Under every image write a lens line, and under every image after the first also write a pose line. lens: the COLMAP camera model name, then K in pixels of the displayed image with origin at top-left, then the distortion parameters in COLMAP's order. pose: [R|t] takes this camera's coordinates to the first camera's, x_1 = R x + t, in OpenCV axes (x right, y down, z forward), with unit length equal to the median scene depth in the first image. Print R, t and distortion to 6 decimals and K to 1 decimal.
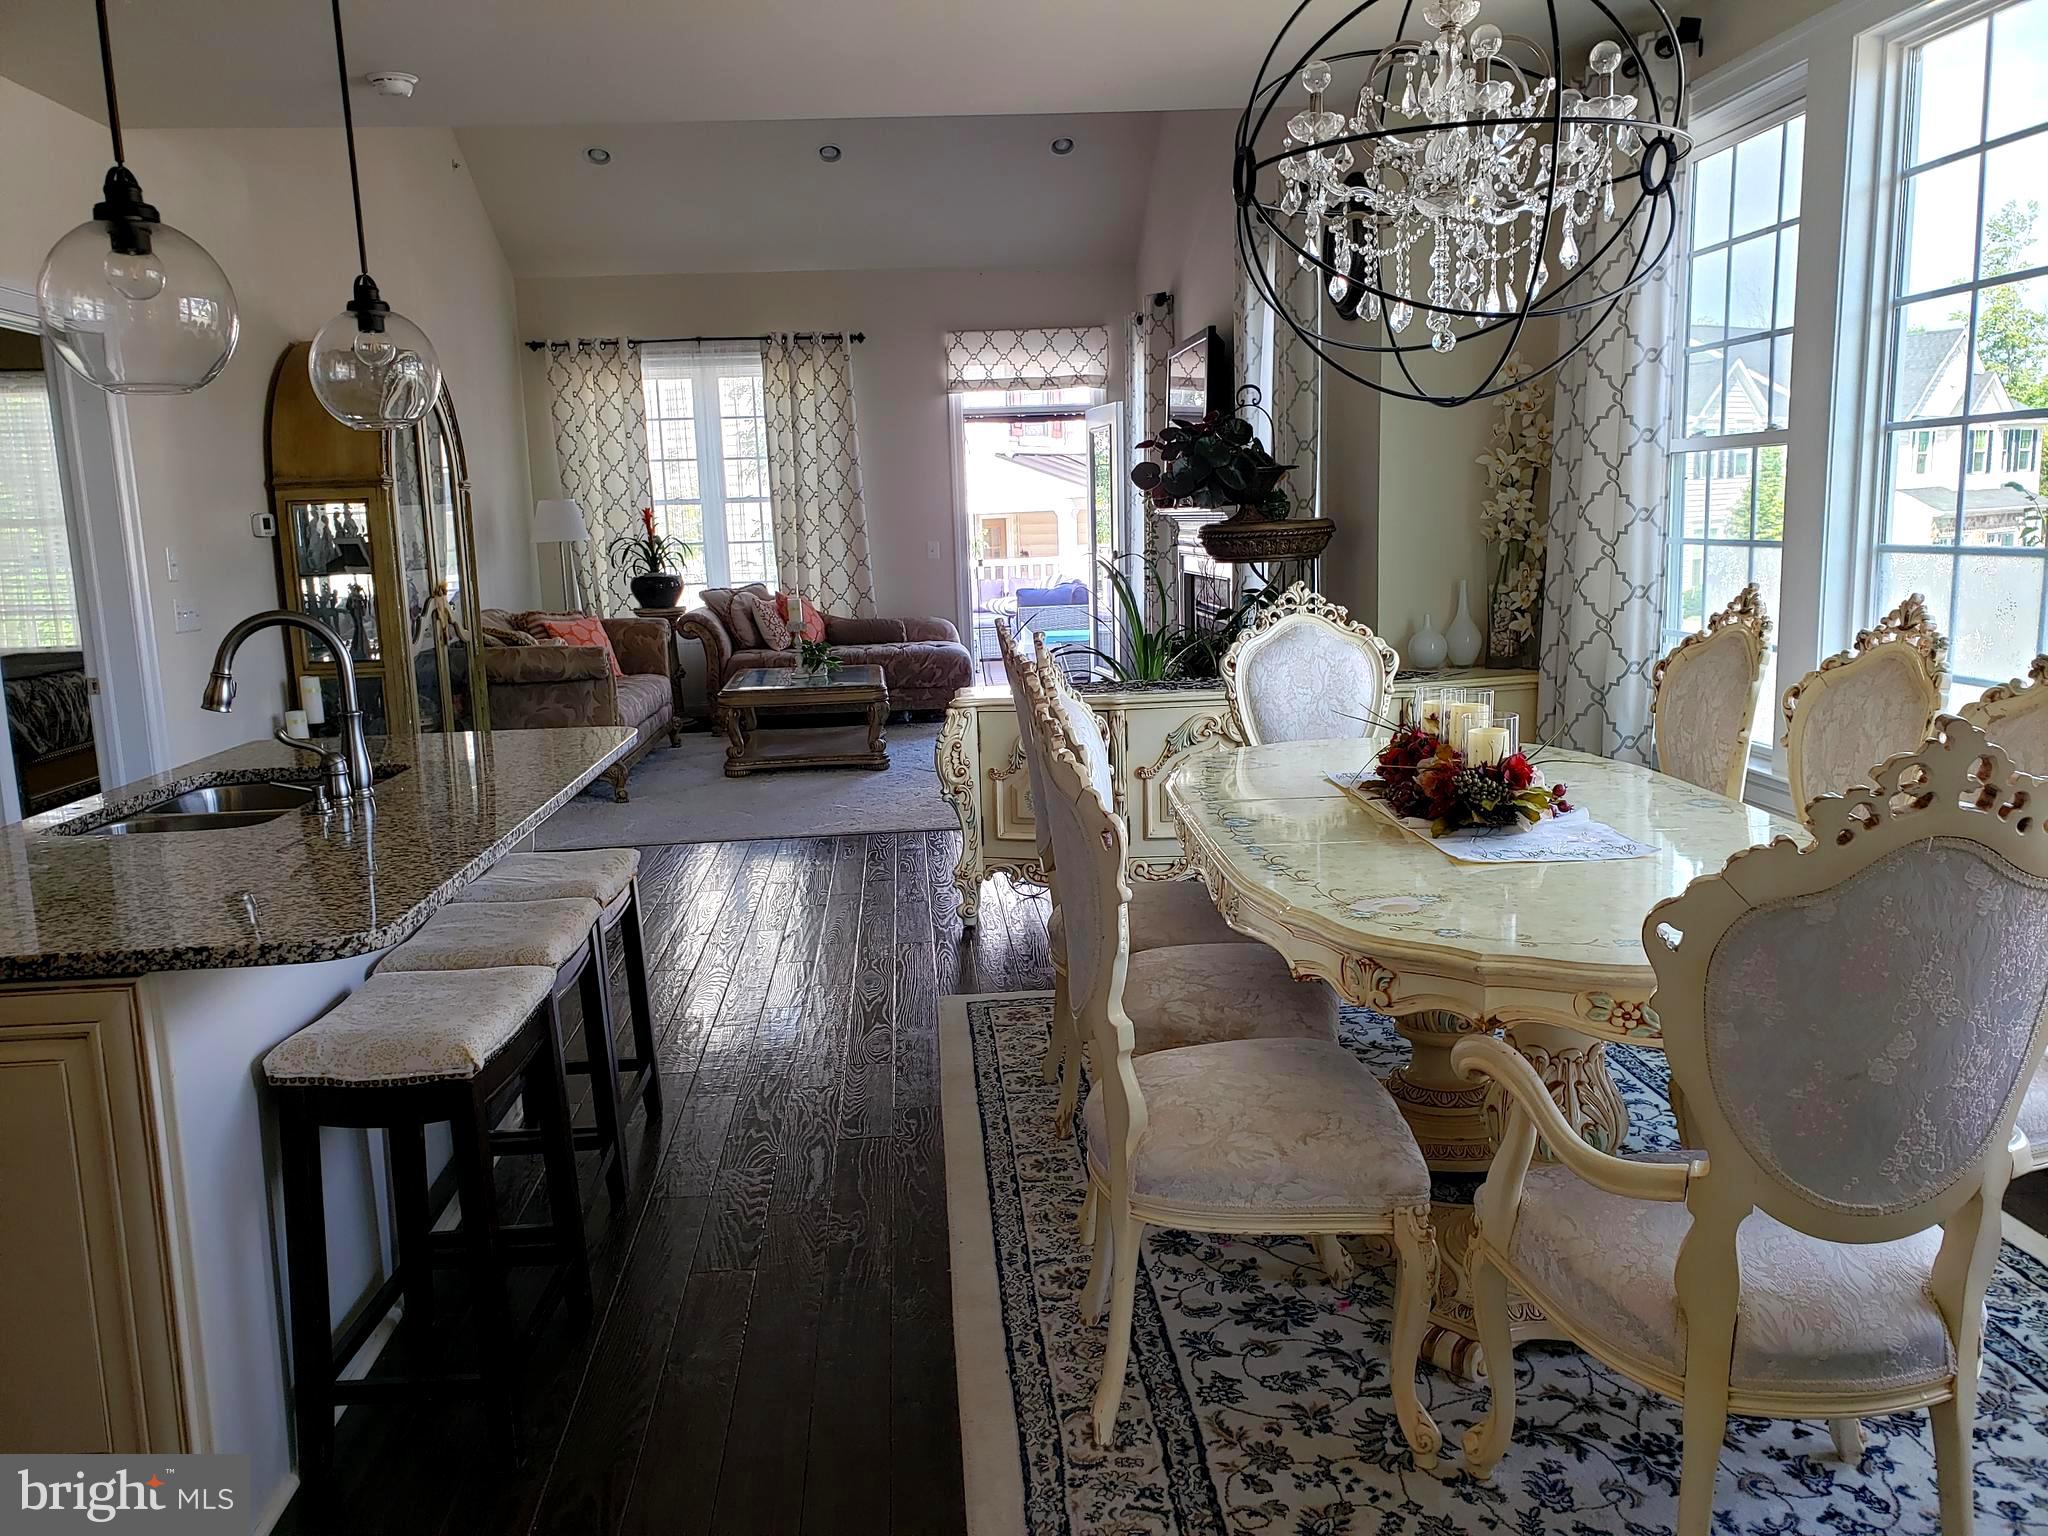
lens RADIAL K [[1591.1, 0, 1023.9], [0, 1591.1, 777.0], [0, 0, 1]] dist [0.045033, -0.043609]
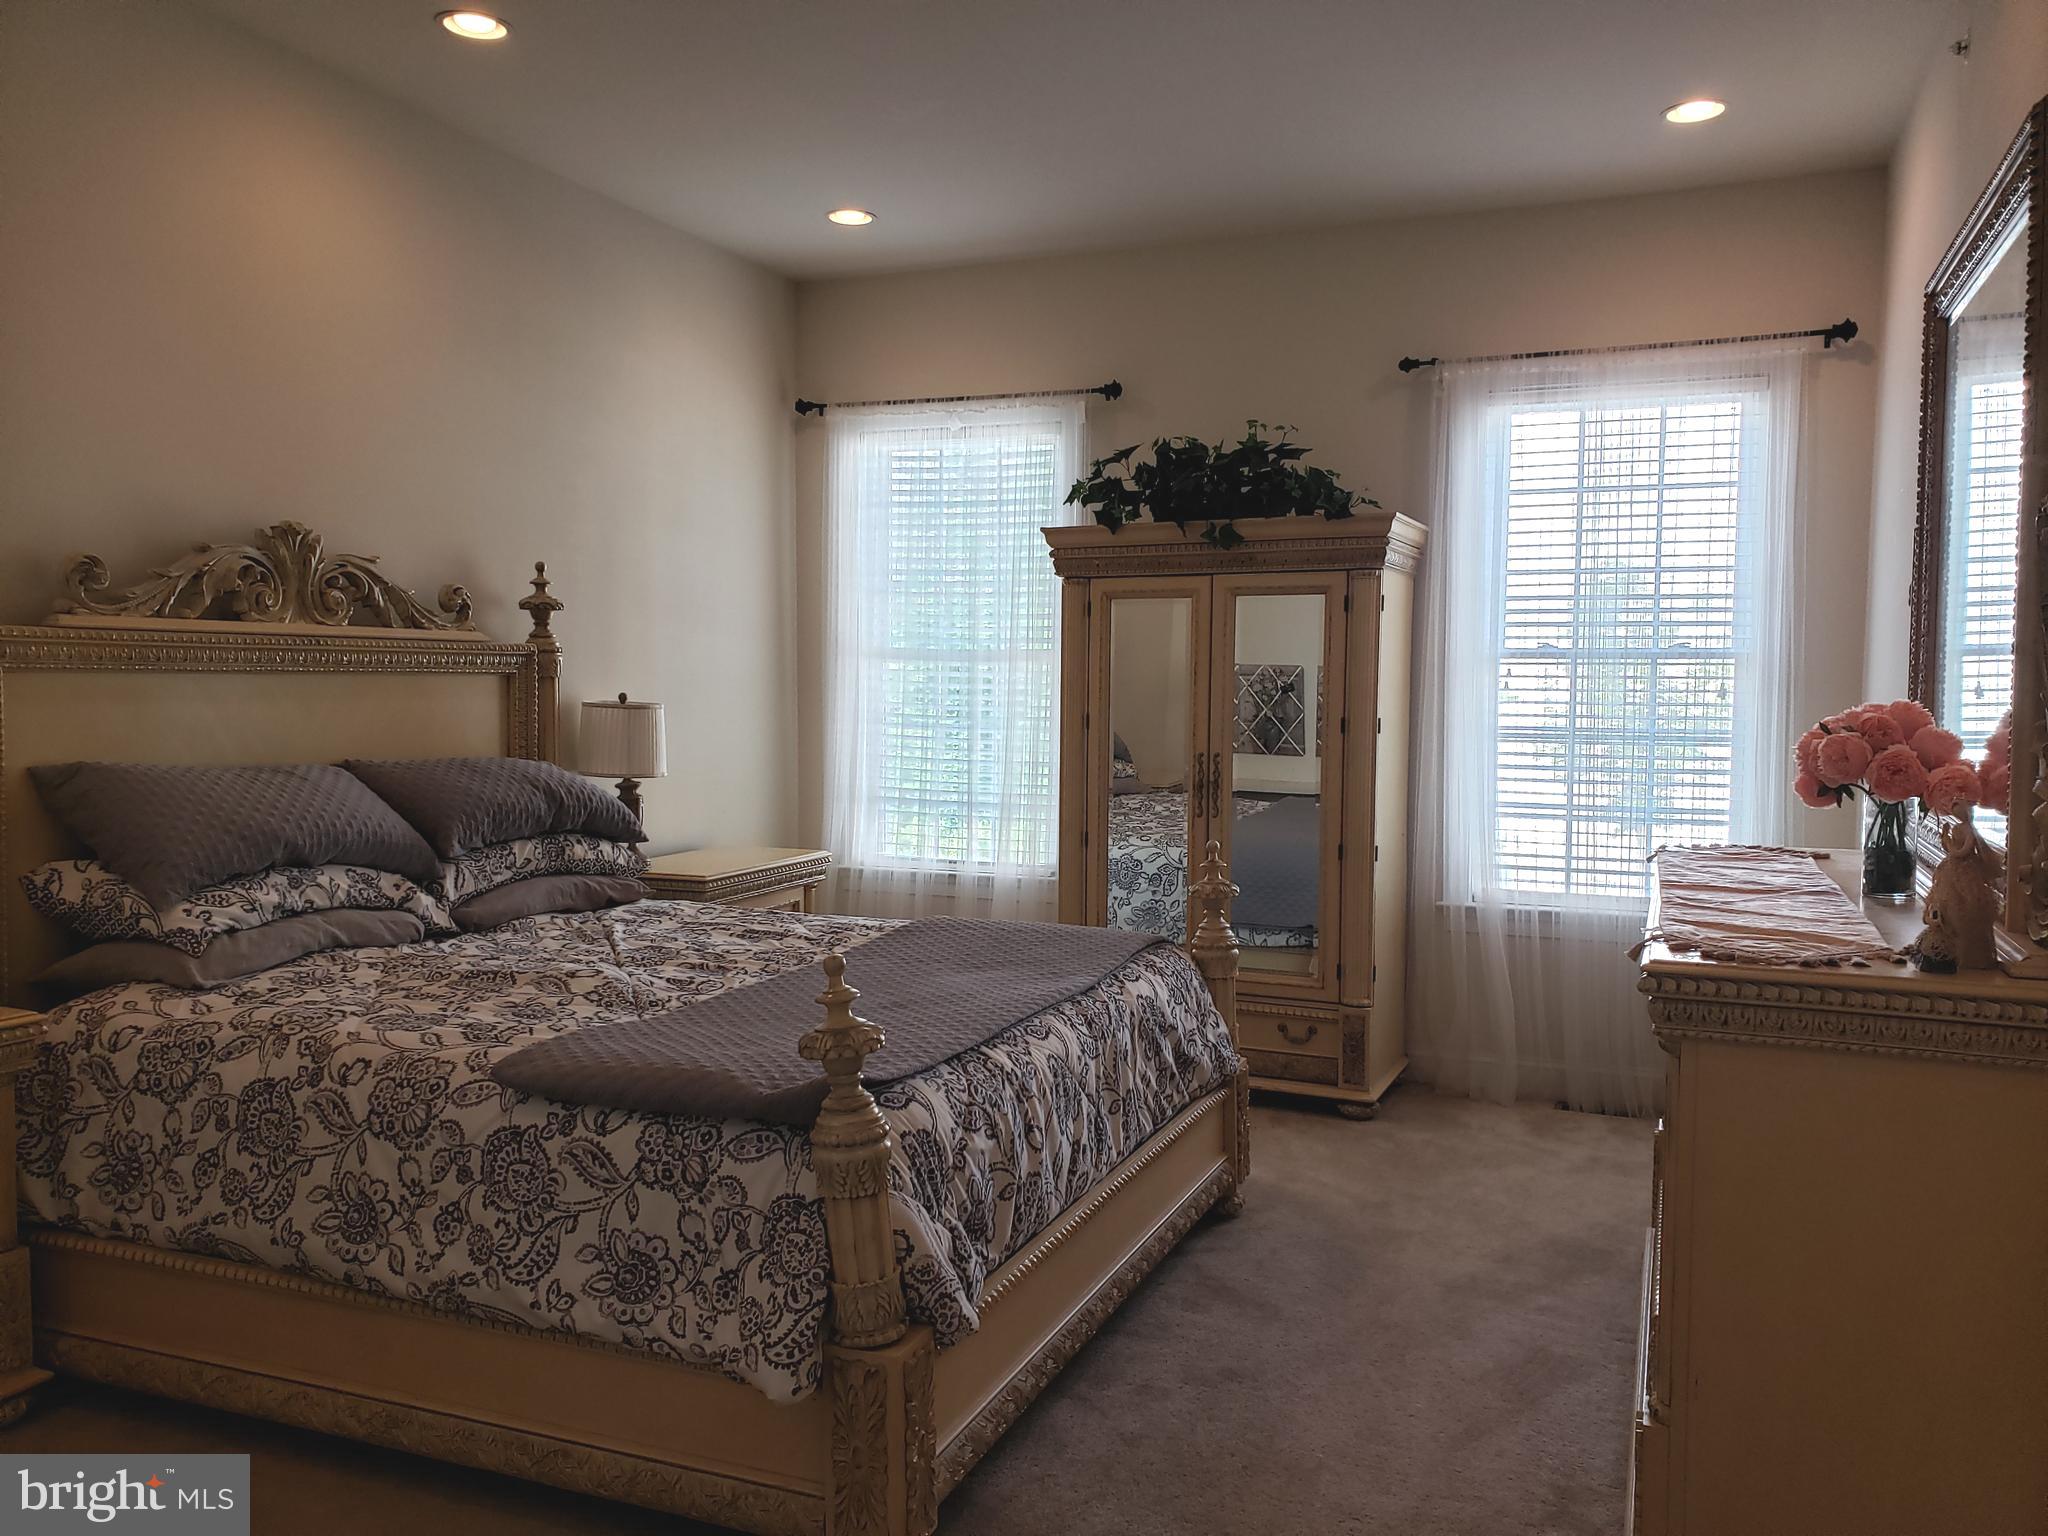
lens RADIAL K [[1591.1, 0, 1023.9], [0, 1591.1, 777.0], [0, 0, 1]] dist [0.045033, -0.043609]
pose [[0.891815, 0.067403, -0.447352, -0.437994], [-0.113010, 0.990681, -0.076024, -0.097918], [0.438059, 0.118355, 0.891121, 0.658989]]
